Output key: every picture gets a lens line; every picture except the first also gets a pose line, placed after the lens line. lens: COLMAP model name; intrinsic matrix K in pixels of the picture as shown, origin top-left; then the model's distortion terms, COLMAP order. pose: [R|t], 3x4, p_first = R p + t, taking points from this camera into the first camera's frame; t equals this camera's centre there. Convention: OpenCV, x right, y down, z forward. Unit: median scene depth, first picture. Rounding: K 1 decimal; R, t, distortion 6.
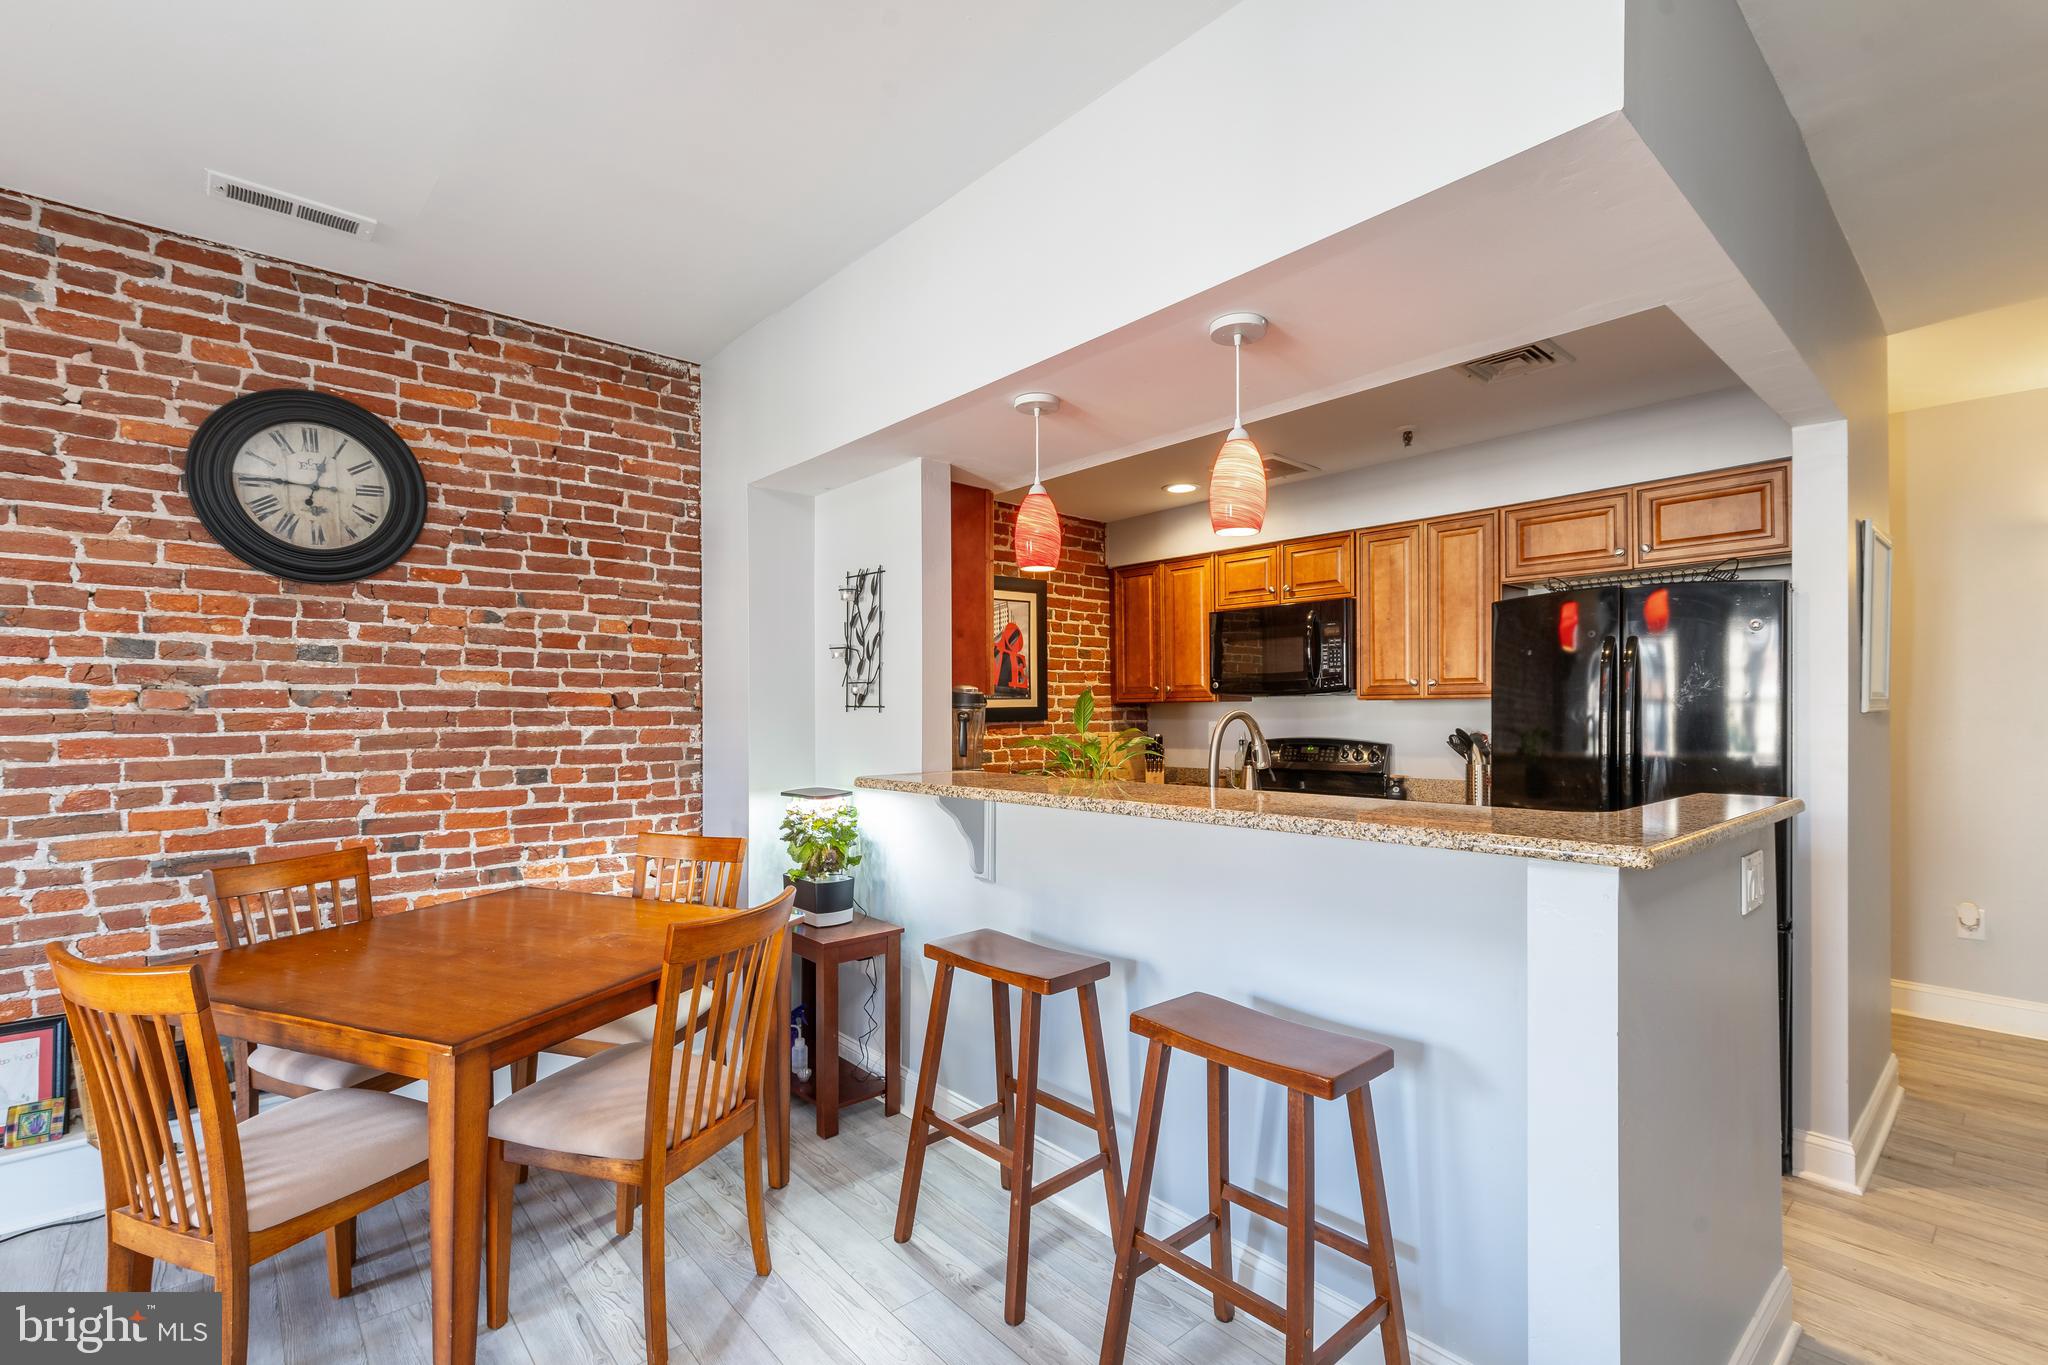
lens RADIAL K [[924.4, 0, 1010.3], [0, 924.4, 713.5], [0, 0, 1]] dist [-0.004347, 0.001818]
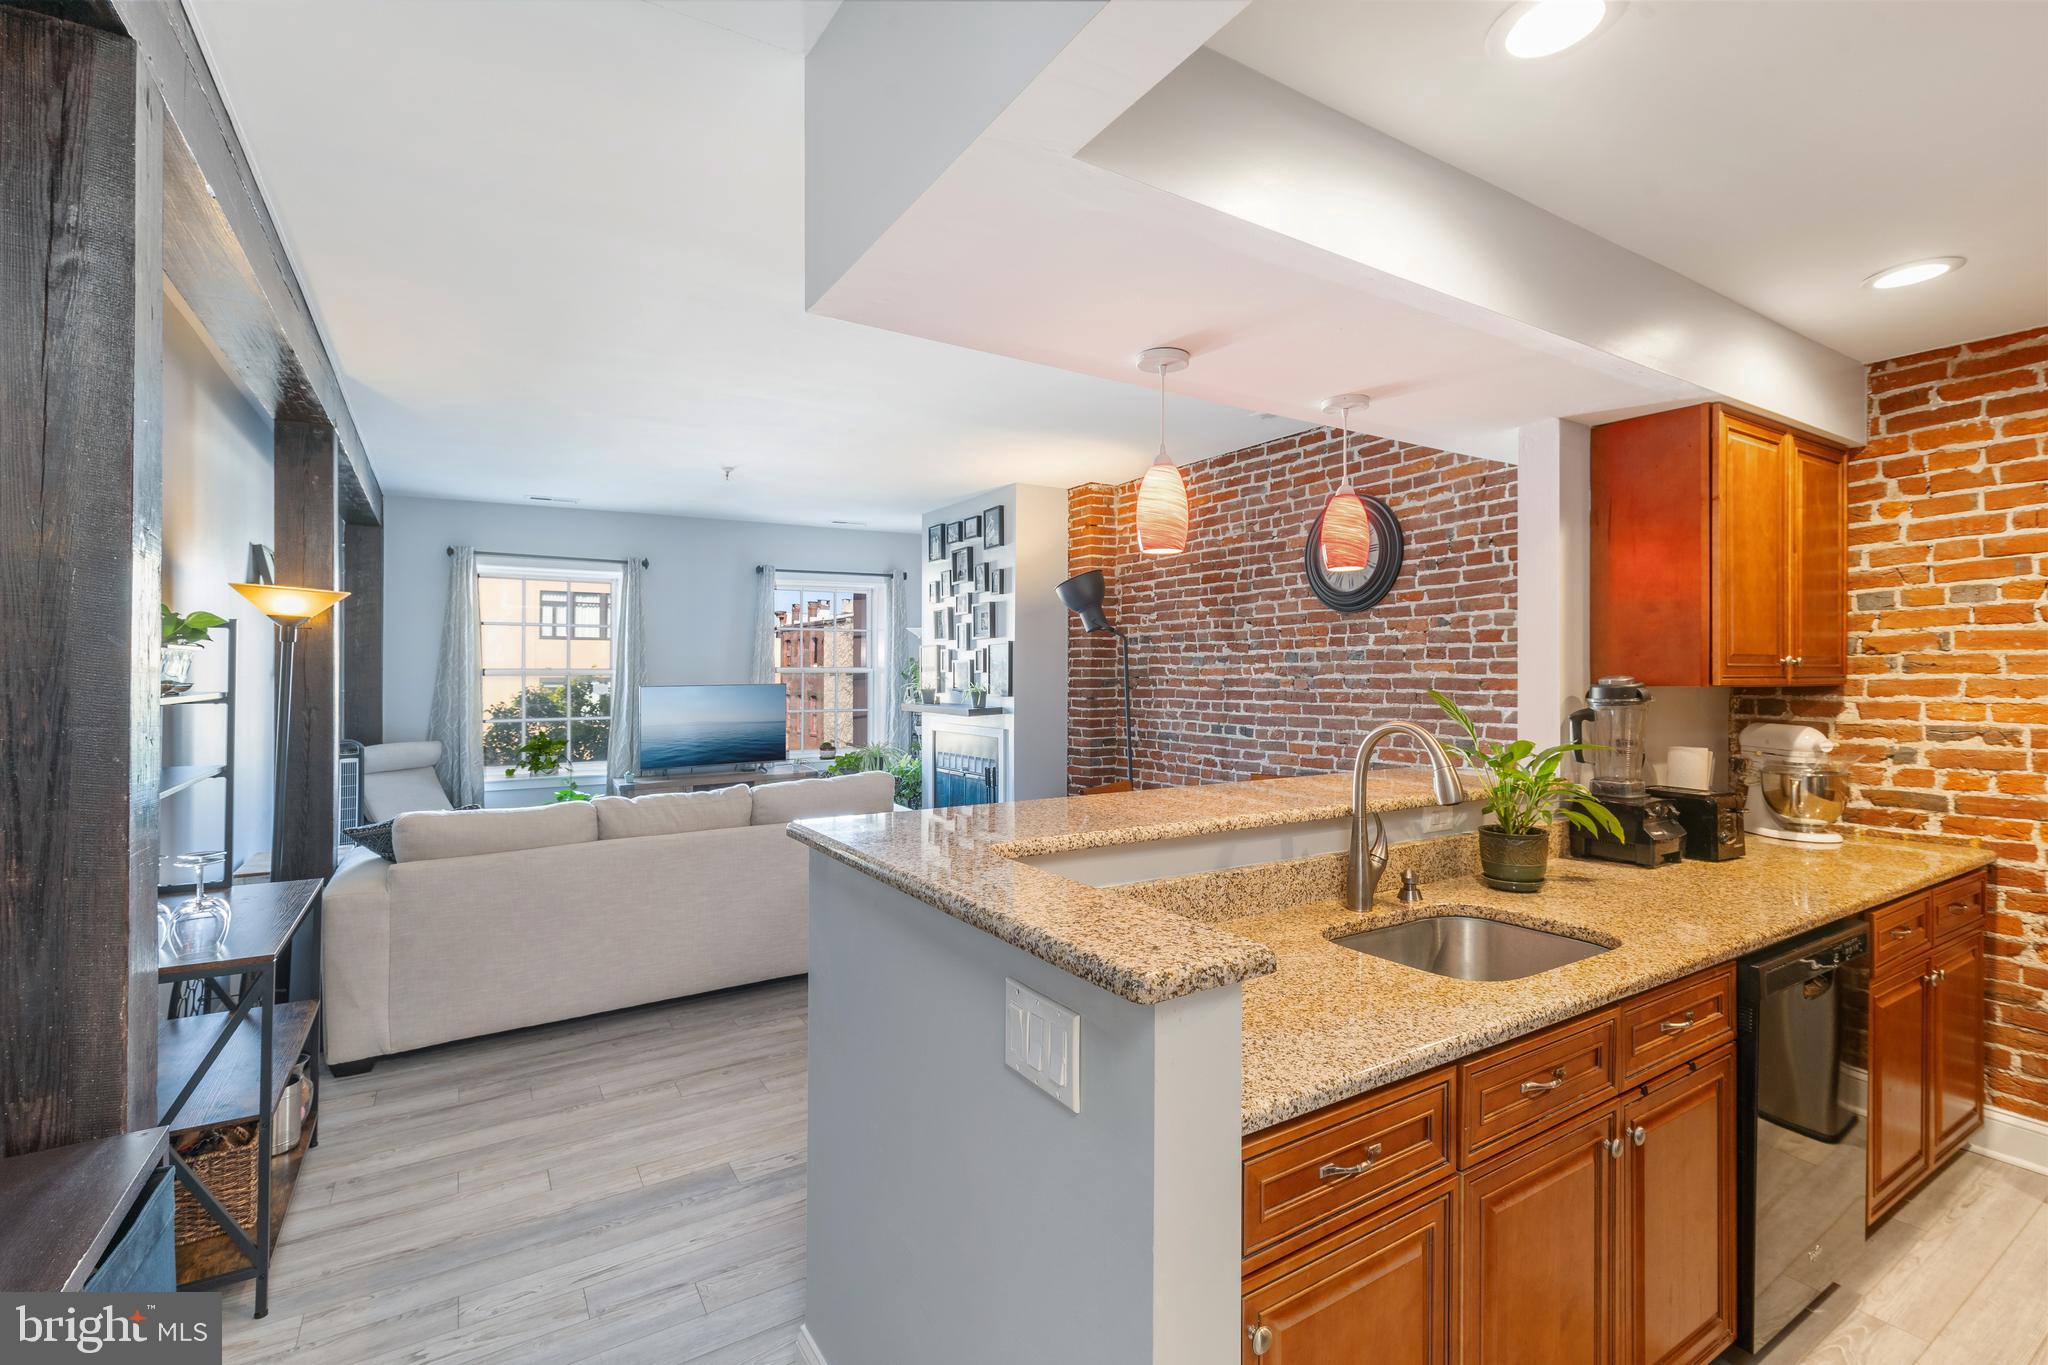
lens RADIAL K [[924.4, 0, 1071.6], [0, 924.4, 652.4], [0, 0, 1]] dist [-0.004347, 0.001818]
pose [[-0.141552, -0.017574, -0.989775, 0.846208], [0.003360, 0.999828, -0.018233, -0.039641], [0.989925, -0.005907, -0.141468, 0.684104]]
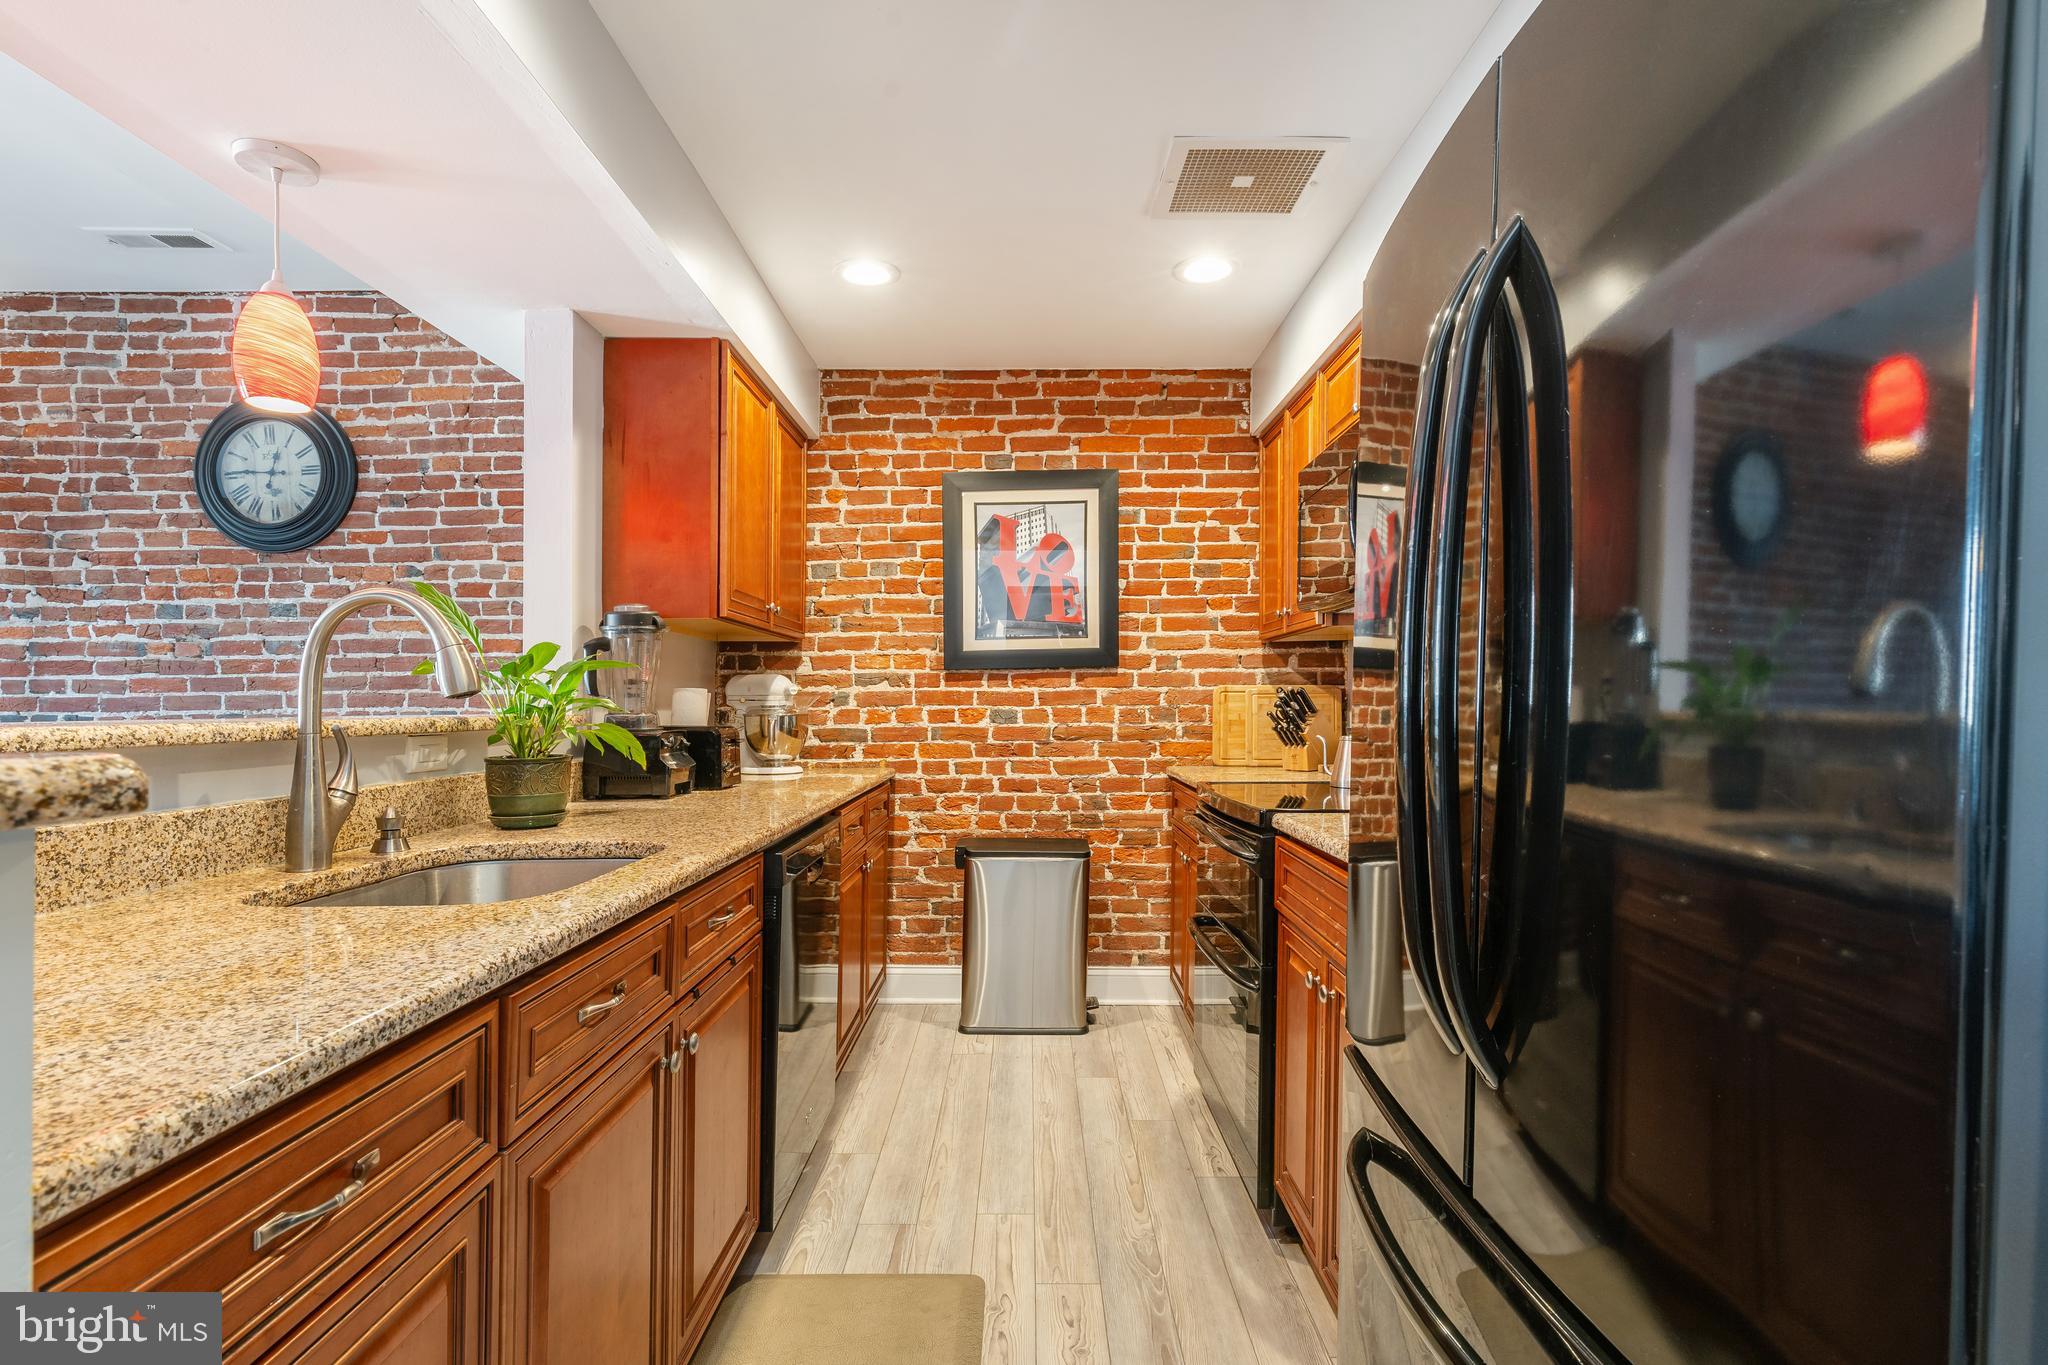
lens RADIAL K [[924.4, 0, 1038.8], [0, 924.4, 691.7], [0, 0, 1]] dist [-0.004347, 0.001818]
pose [[0.750450, 0.004625, -0.660911, 0.739153], [0.002768, 0.999945, 0.010140, 0.029894], [0.660922, -0.009439, 0.750396, 0.691395]]
